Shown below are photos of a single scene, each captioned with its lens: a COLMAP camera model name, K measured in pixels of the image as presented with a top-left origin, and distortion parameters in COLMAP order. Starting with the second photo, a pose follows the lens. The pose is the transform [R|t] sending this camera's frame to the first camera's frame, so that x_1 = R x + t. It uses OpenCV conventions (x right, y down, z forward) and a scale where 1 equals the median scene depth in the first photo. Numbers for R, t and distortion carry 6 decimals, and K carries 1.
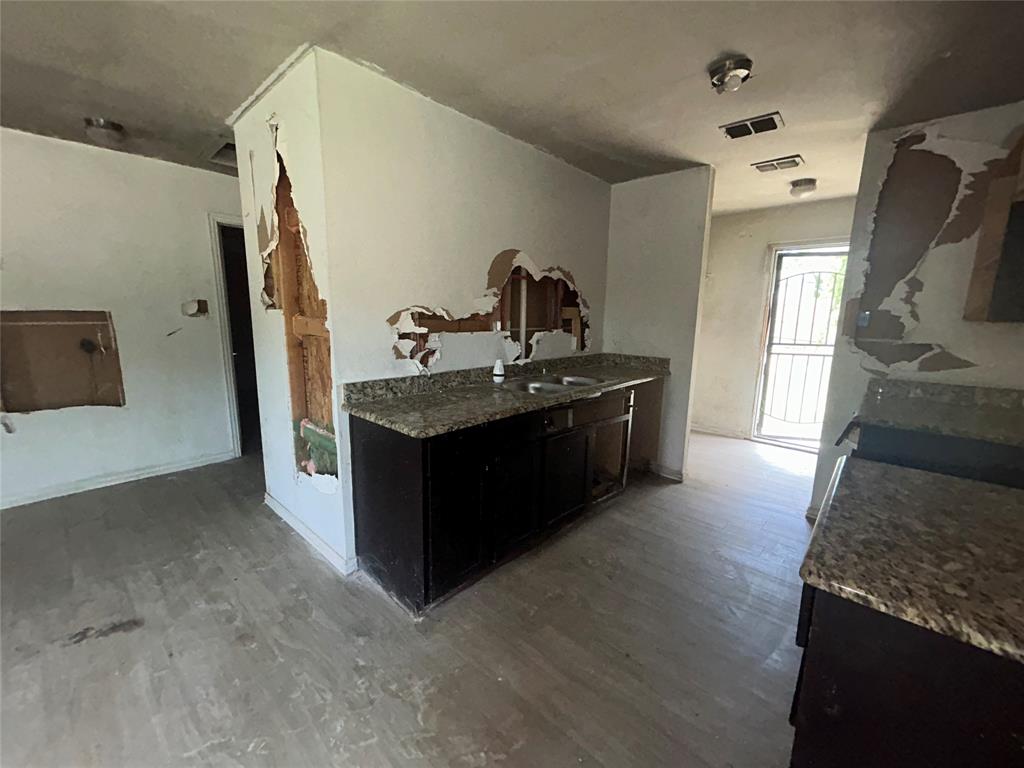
lens RADIAL K [[412.8, 0, 512.0], [0, 412.8, 384.0], [0, 0, 1]] dist [-0.001607, -0.000111]
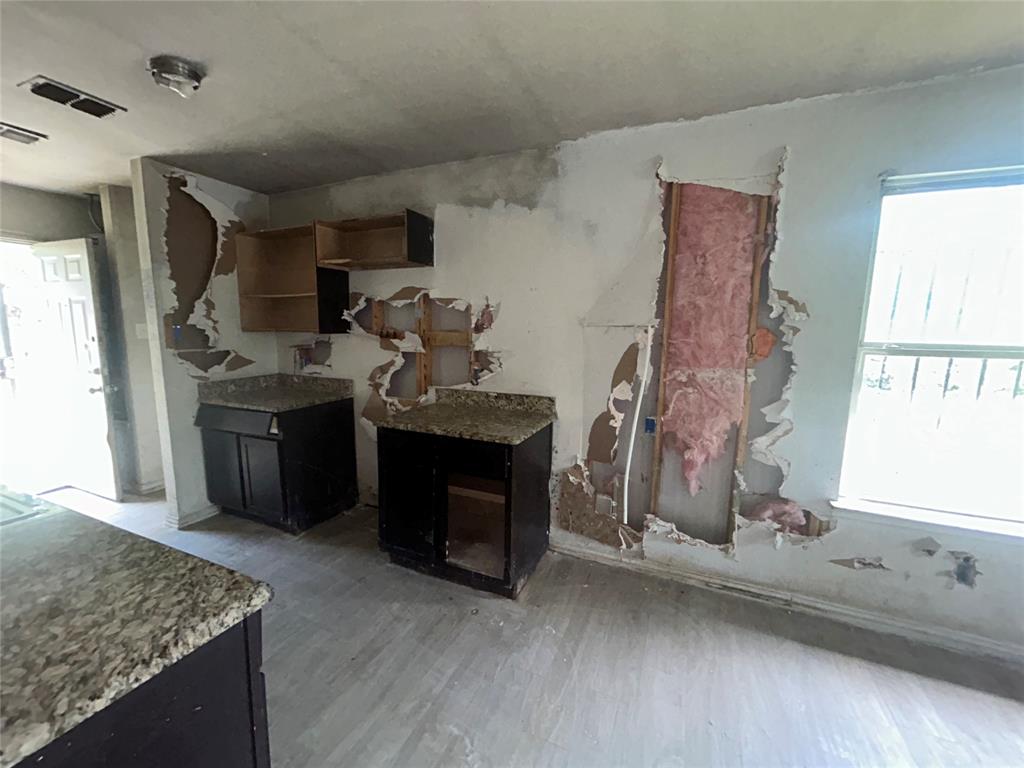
lens RADIAL K [[412.8, 0, 512.0], [0, 412.8, 384.0], [0, 0, 1]] dist [-0.001607, -0.000111]
pose [[-0.314211, -0.151863, 0.937128, -0.515883], [0.144925, 0.967880, 0.205438, -0.130590], [-0.938226, 0.200364, -0.282110, 0.539872]]
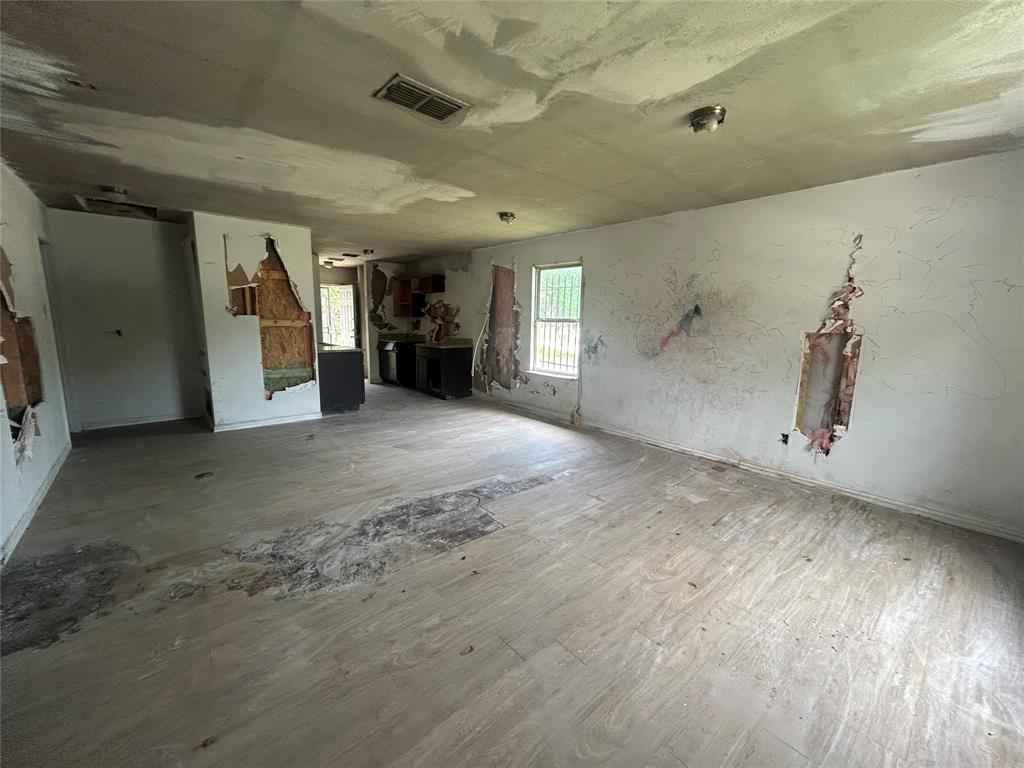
lens RADIAL K [[412.8, 0, 512.0], [0, 412.8, 384.0], [0, 0, 1]] dist [-0.001607, -0.000111]
pose [[0.123579, -0.171866, 0.977338, -2.458050], [0.157209, 0.975841, 0.151725, 0.043088], [-0.979803, 0.134896, 0.147612, -0.516401]]
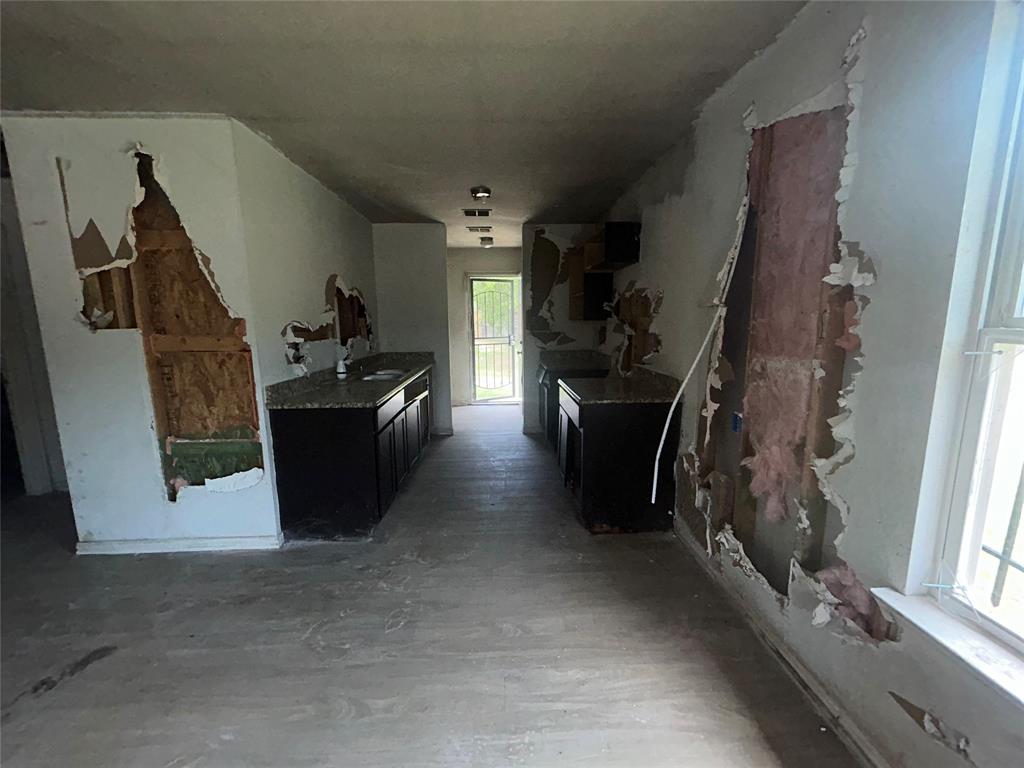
lens RADIAL K [[412.8, 0, 512.0], [0, 412.8, 384.0], [0, 0, 1]] dist [-0.001607, -0.000111]
pose [[0.715027, -0.133998, 0.686135, -0.602960], [0.142563, 0.988783, 0.044537, 0.034234], [-0.684406, 0.065973, 0.726110, -0.317146]]
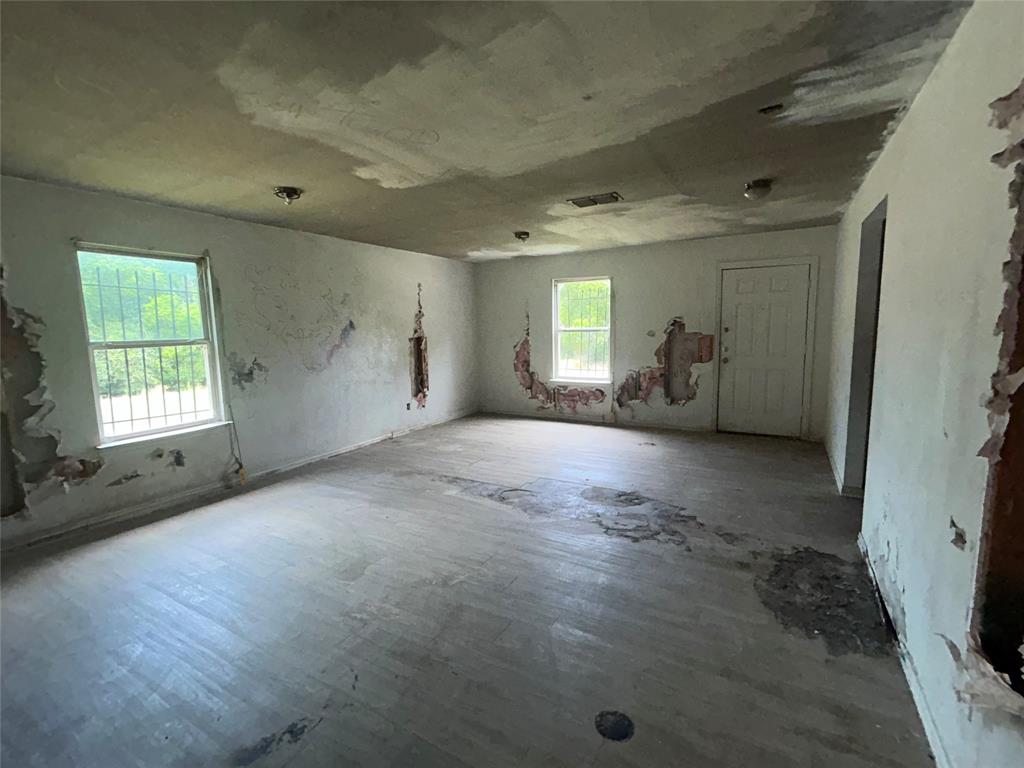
lens RADIAL K [[457.9, 0, 516.1], [0, 457.9, 383.5], [0, 0, 1]] dist [0.000570, 0.000118]
pose [[-0.977023, 0.031688, -0.210765, -0.943713], [-0.030997, 0.957246, 0.287610, -0.268755], [0.210867, 0.287535, -0.934269, 1.280599]]
